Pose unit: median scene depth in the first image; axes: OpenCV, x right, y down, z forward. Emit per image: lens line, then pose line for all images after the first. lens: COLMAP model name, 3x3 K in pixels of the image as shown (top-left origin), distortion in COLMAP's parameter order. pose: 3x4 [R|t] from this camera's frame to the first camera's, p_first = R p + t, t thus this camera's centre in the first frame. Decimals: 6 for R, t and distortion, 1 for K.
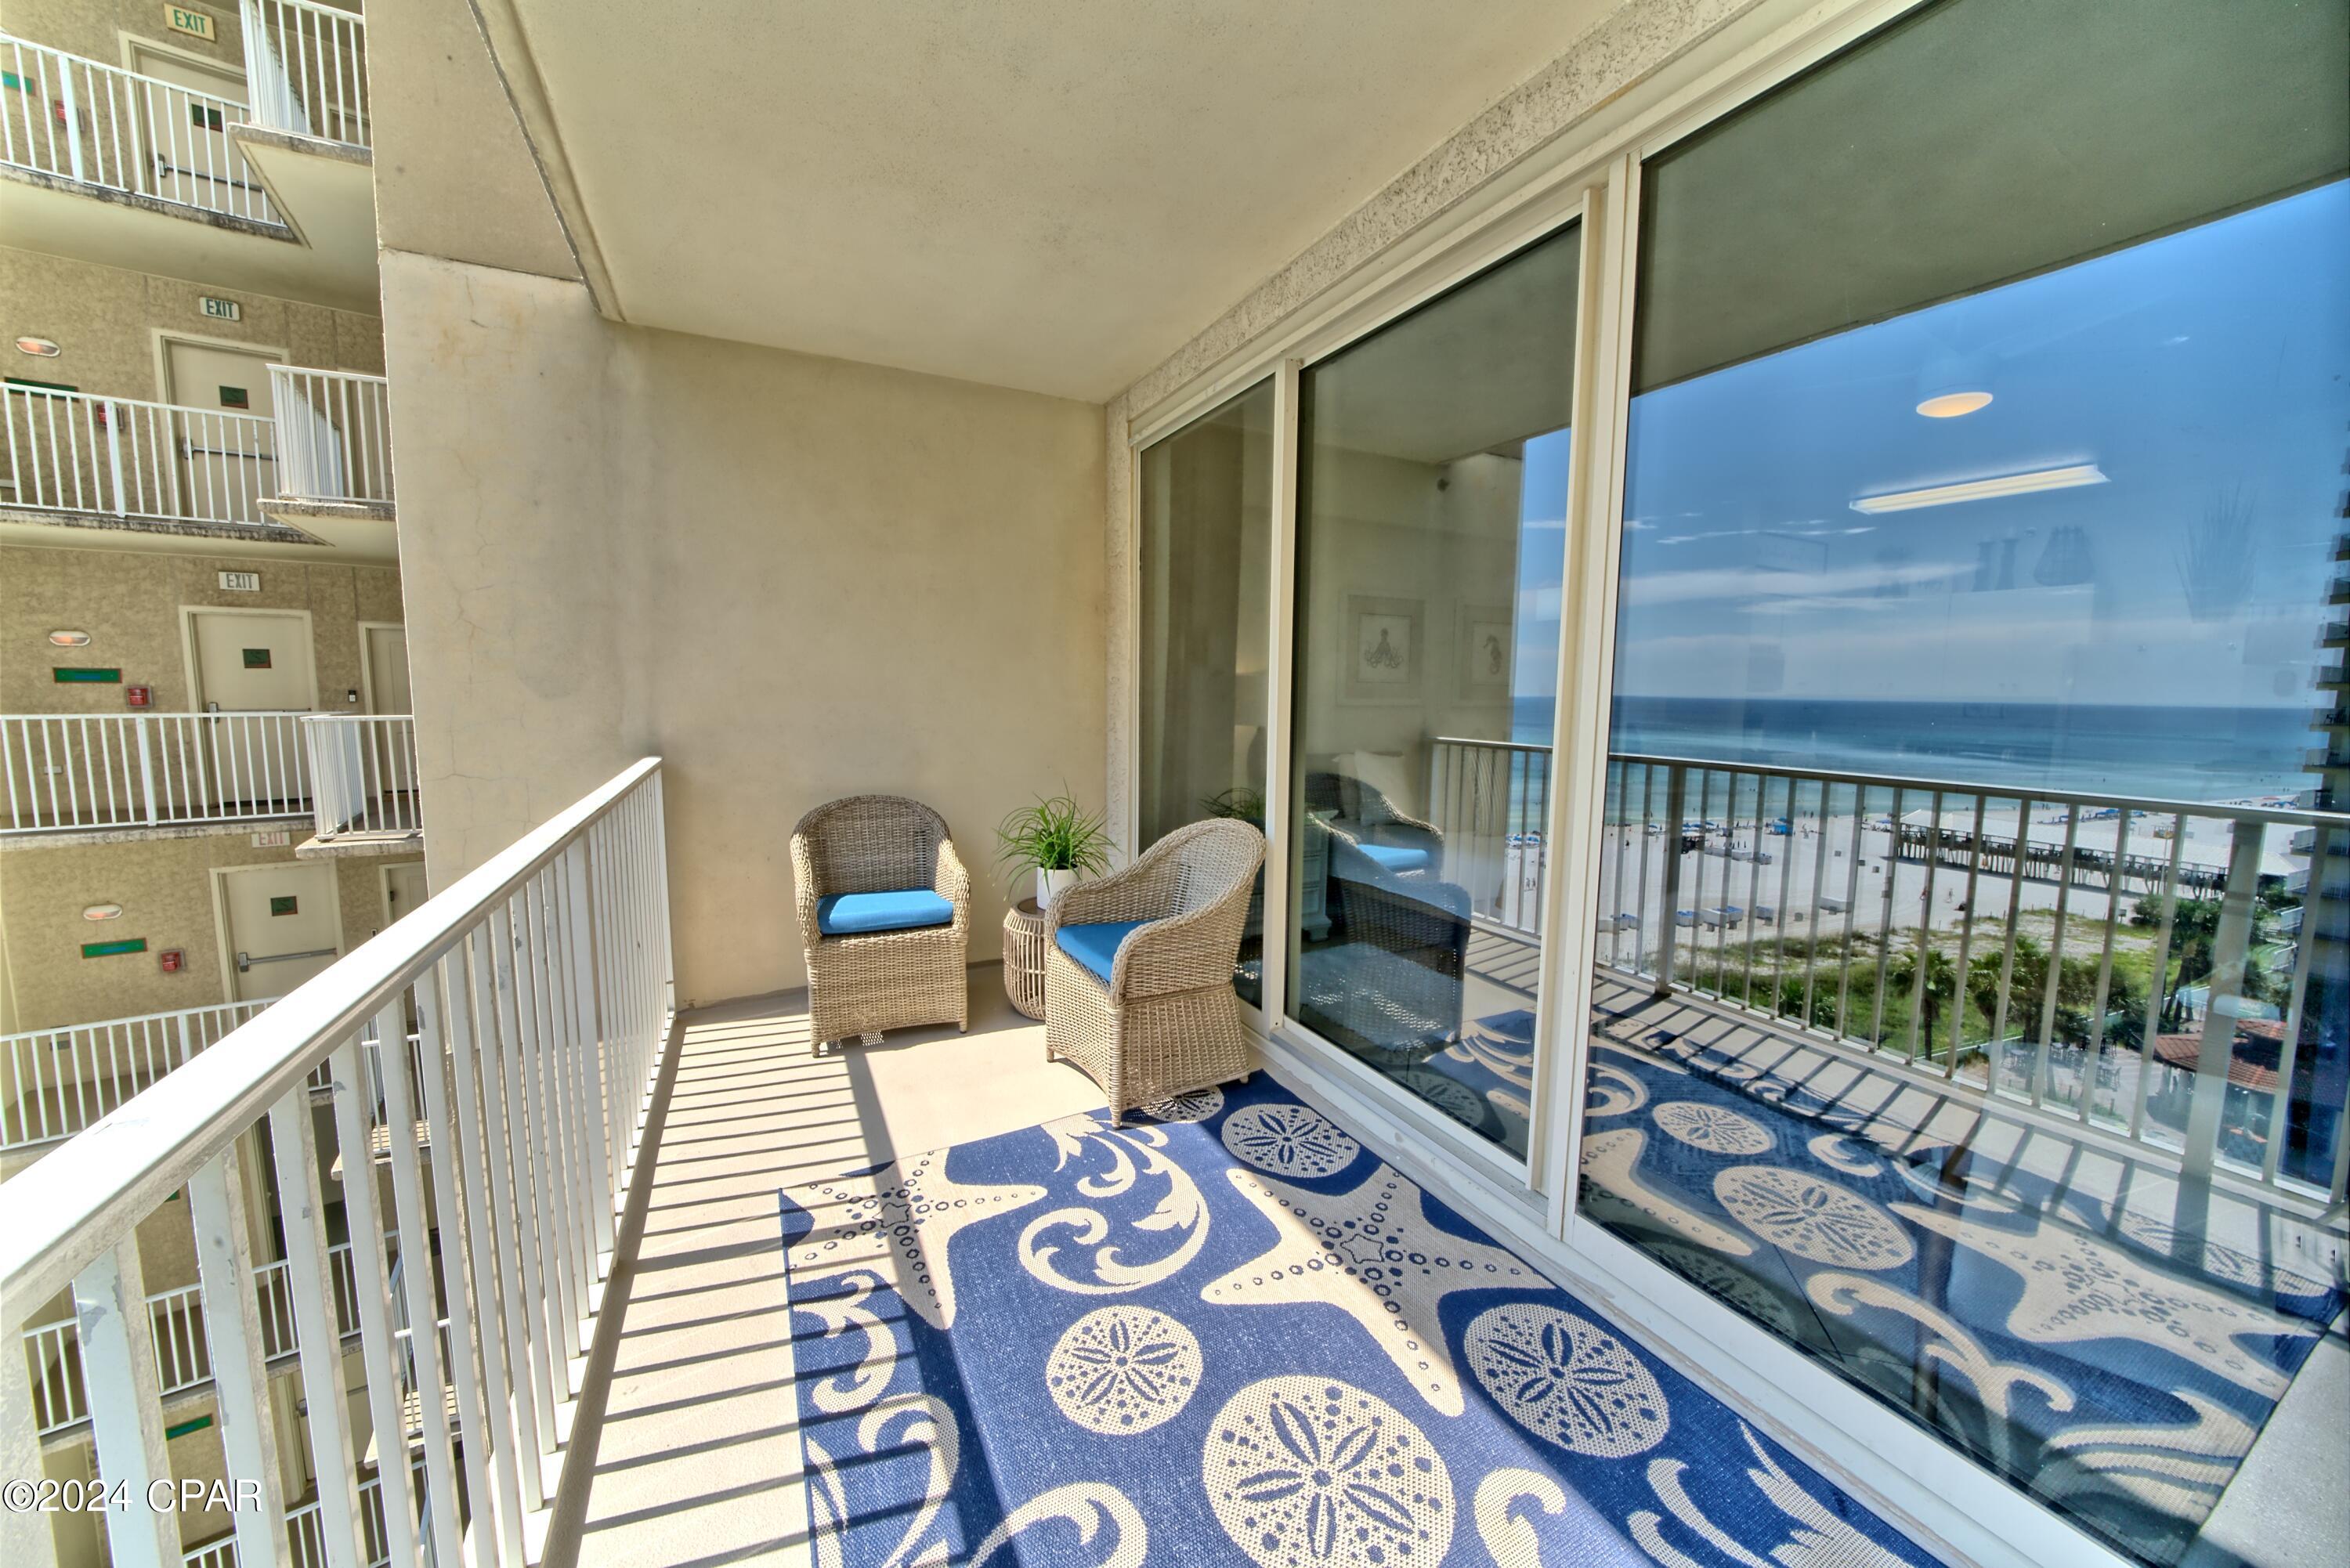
lens RADIAL K [[820.0, 0, 1170.1], [0, 820.0, 777.7], [0, 0, 1]] dist [-0.024413, 0.002236]
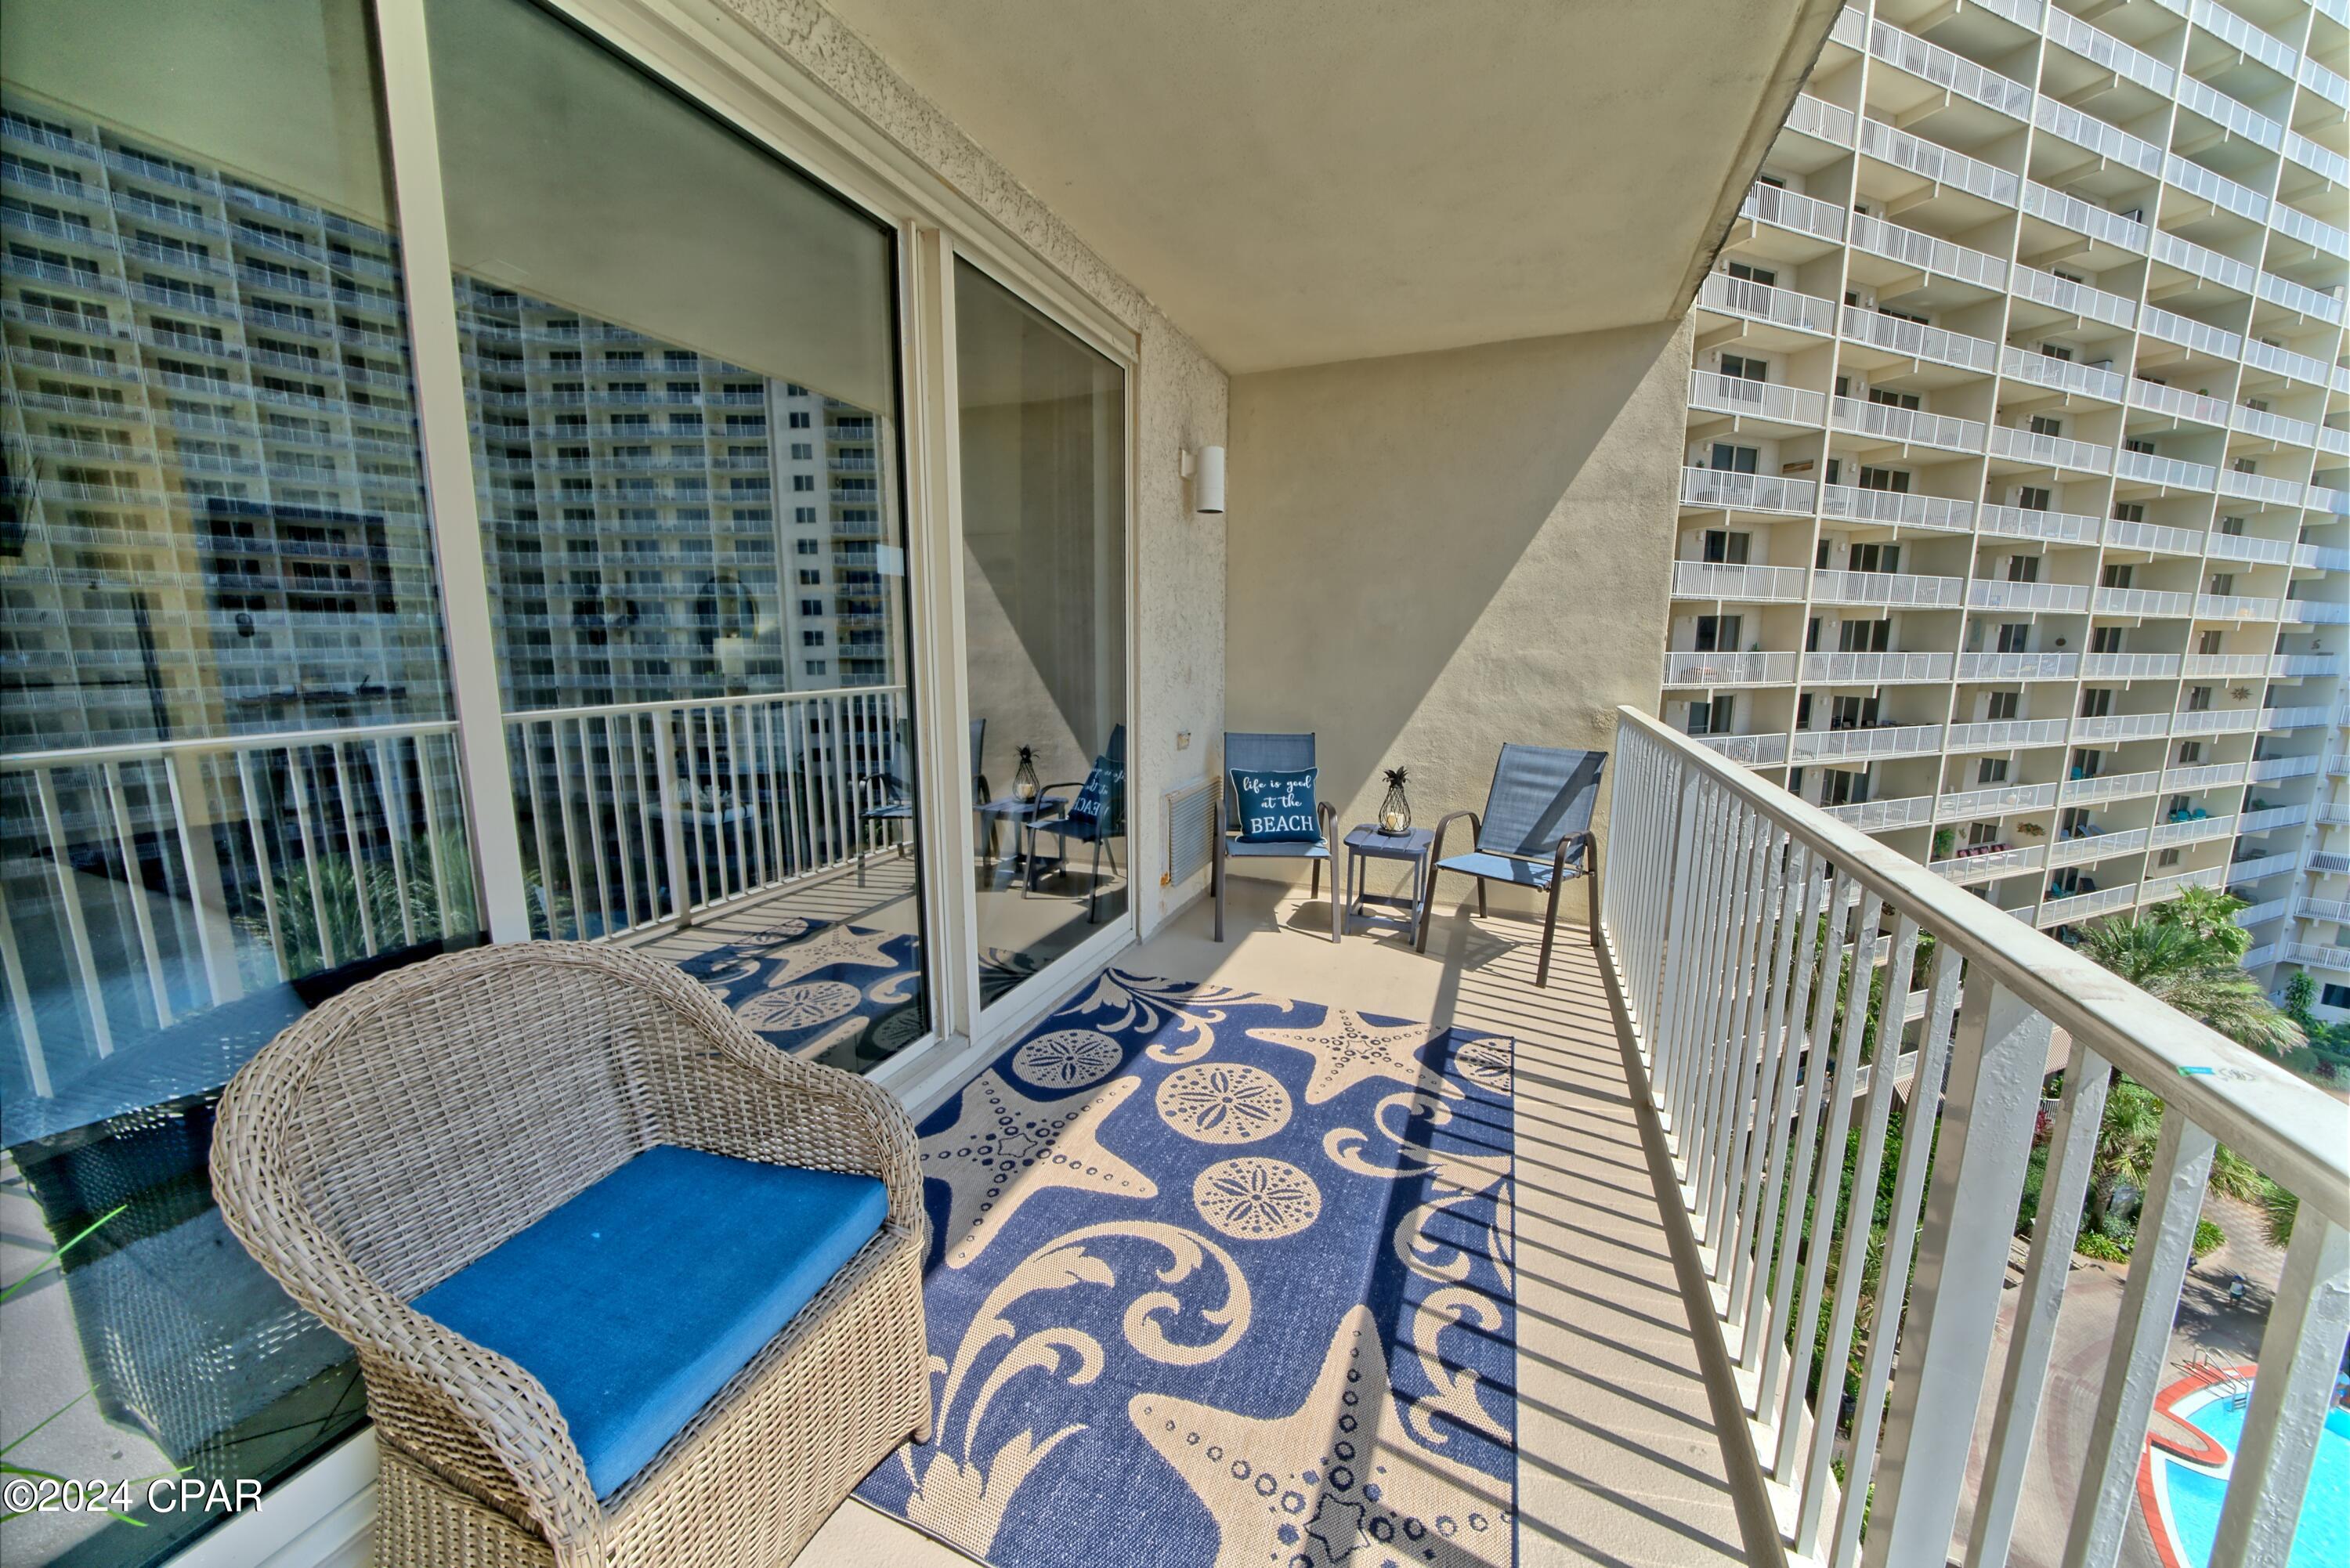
lens RADIAL K [[820.0, 0, 1183.5], [0, 820.0, 779.4], [0, 0, 1]] dist [-0.024413, 0.002236]
pose [[-0.654747, -0.135156, 0.743666, -0.758861], [0.077051, 0.966823, 0.243551, -0.175711], [-0.751911, 0.216764, -0.622610, 1.601892]]
